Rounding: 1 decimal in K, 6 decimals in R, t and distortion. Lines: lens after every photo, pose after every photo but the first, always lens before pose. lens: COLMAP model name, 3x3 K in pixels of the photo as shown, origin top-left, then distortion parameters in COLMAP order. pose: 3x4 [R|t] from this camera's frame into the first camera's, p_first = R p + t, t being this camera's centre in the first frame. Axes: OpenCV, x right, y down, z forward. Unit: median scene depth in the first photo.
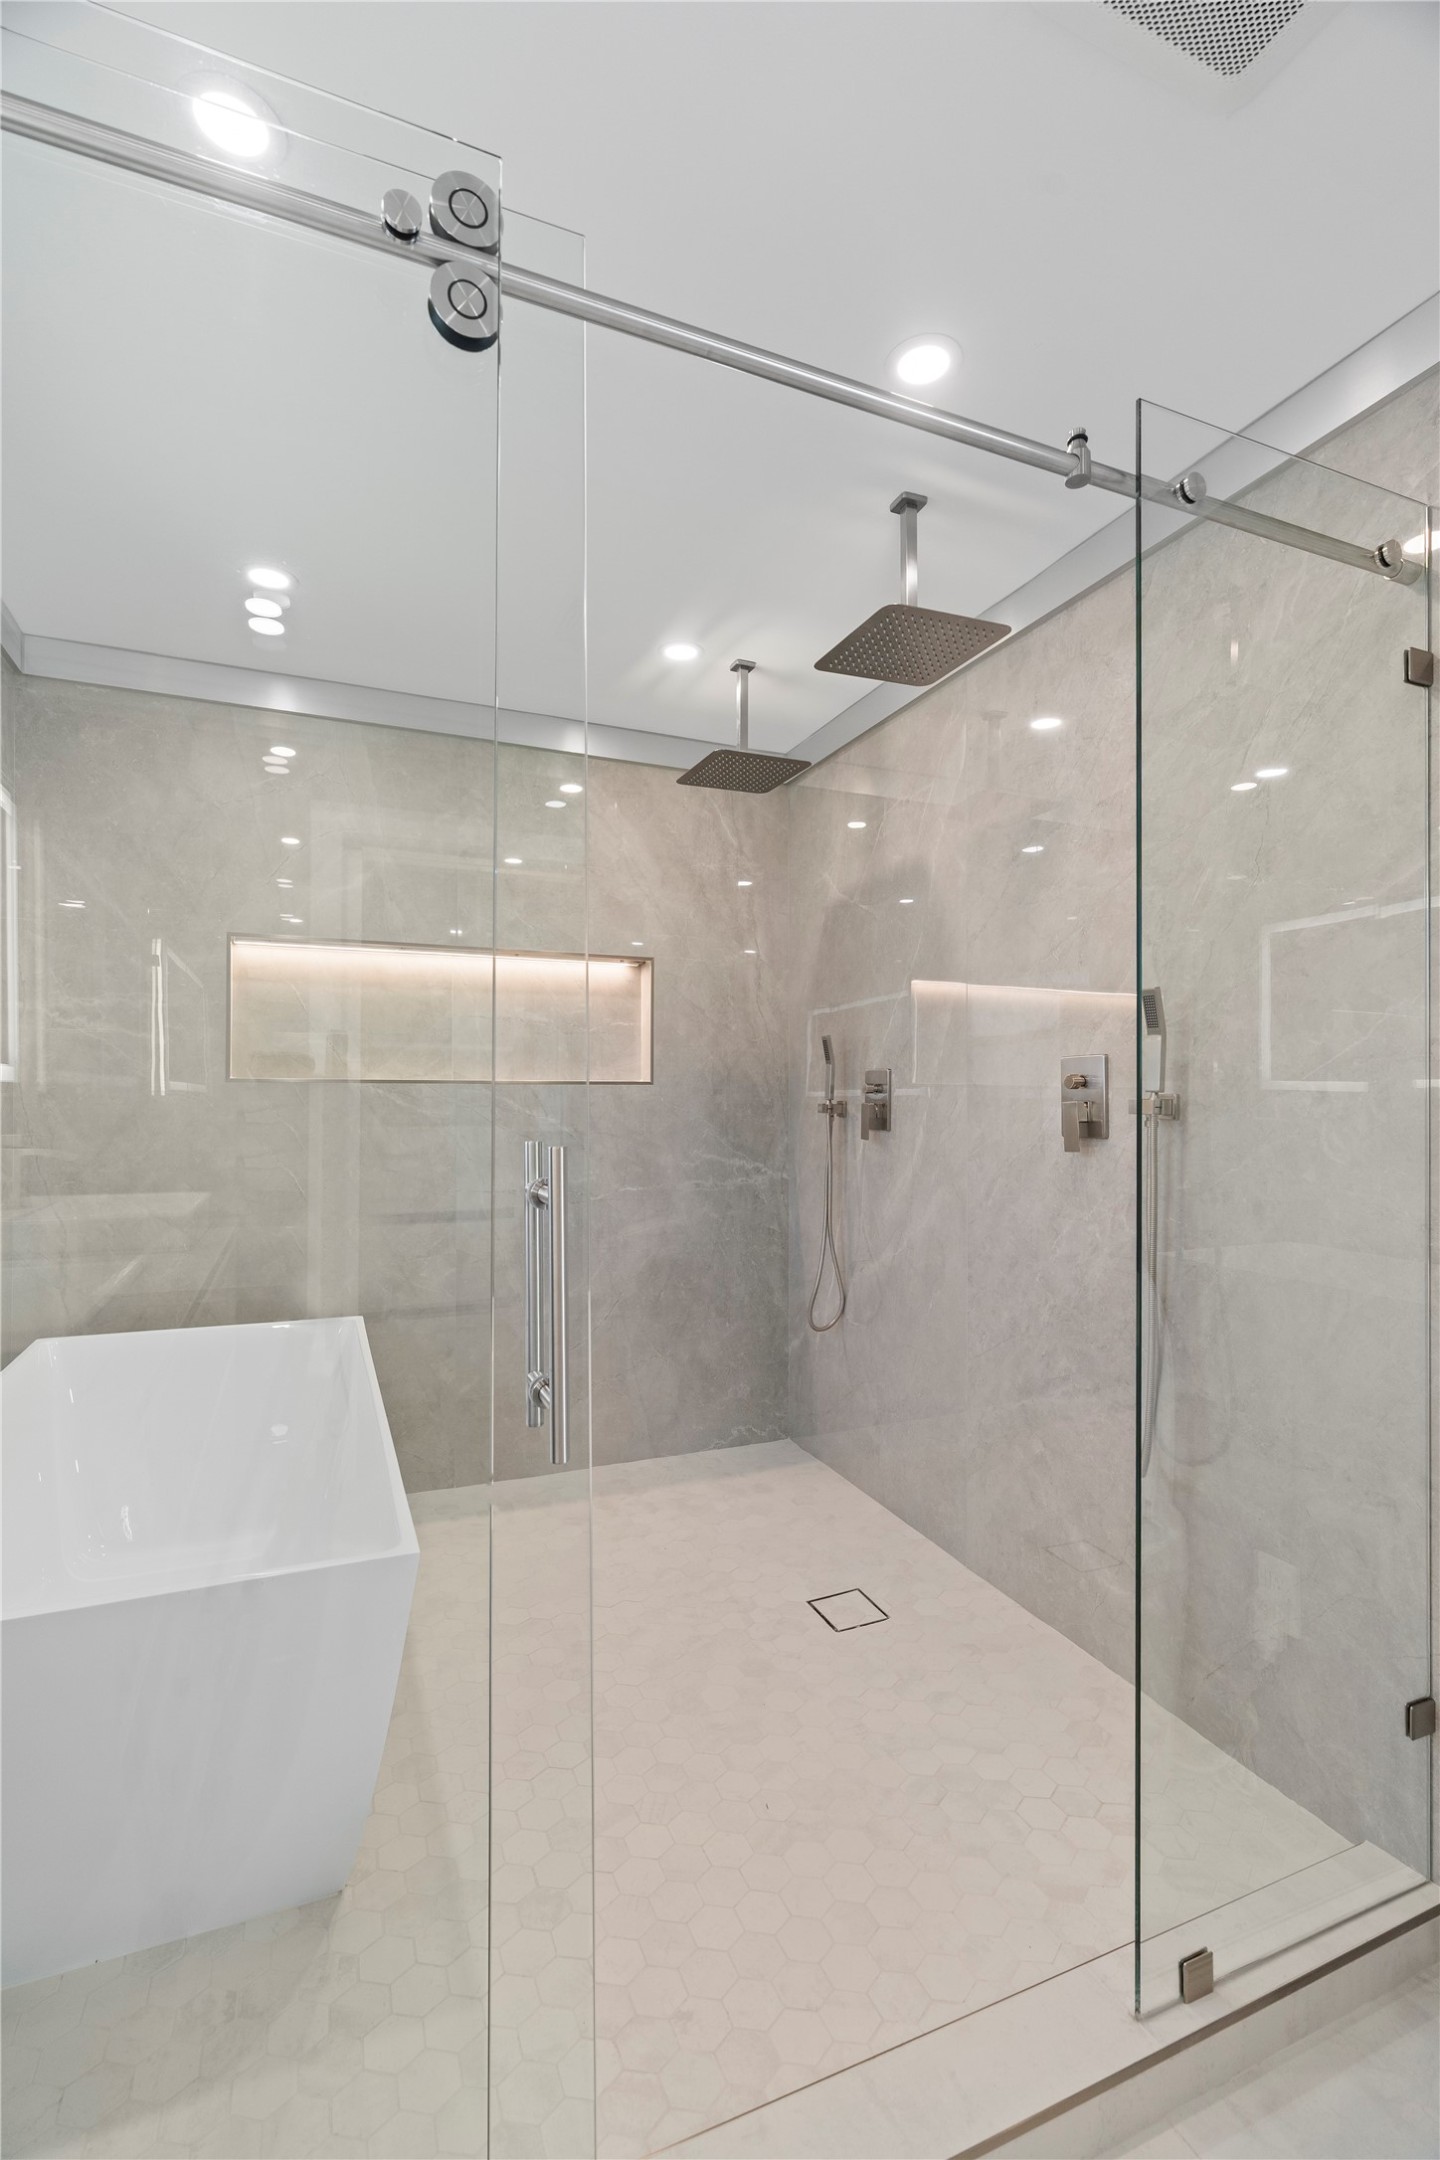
lens RADIAL K [[969.0, 0, 719.3], [0, 969.0, 1090.7], [0, 0, 1]] dist [-0.001414, 0.000083]
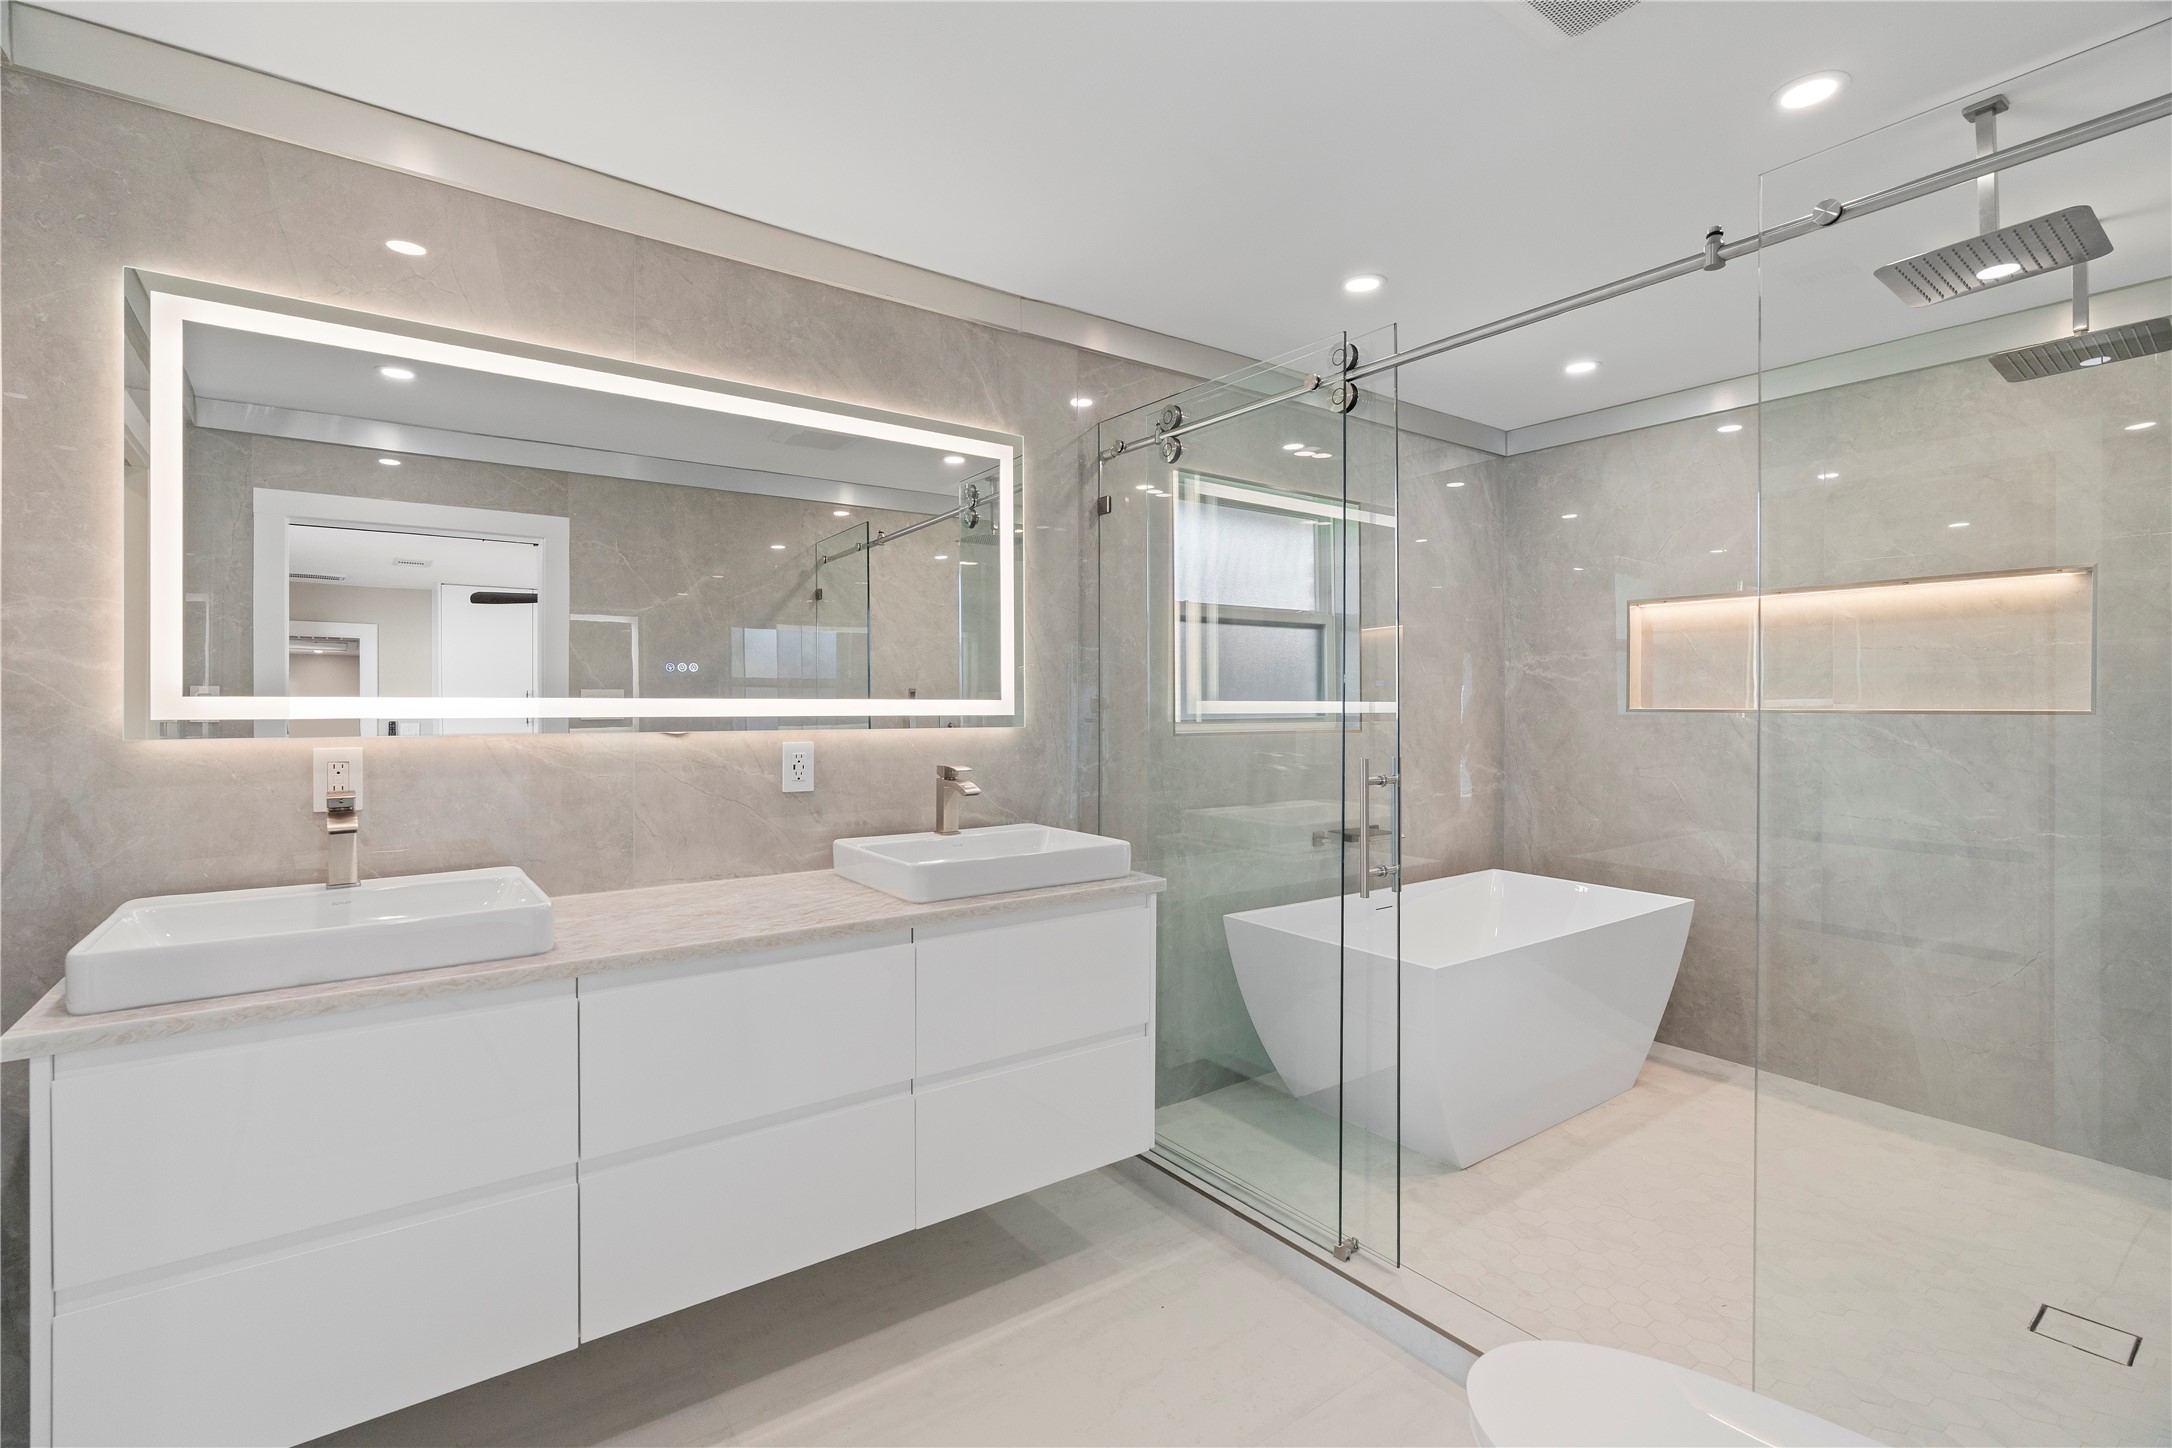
lens RADIAL K [[974.4, 0, 1086.0], [0, 974.4, 724.0], [0, 0, 1]] dist [-0.001414, 0.000083]
pose [[0.230562, 0.020187, -0.972848, 0.592351], [0.004231, 0.999755, 0.021748, -0.022439], [0.973048, -0.009131, 0.230420, -0.045512]]
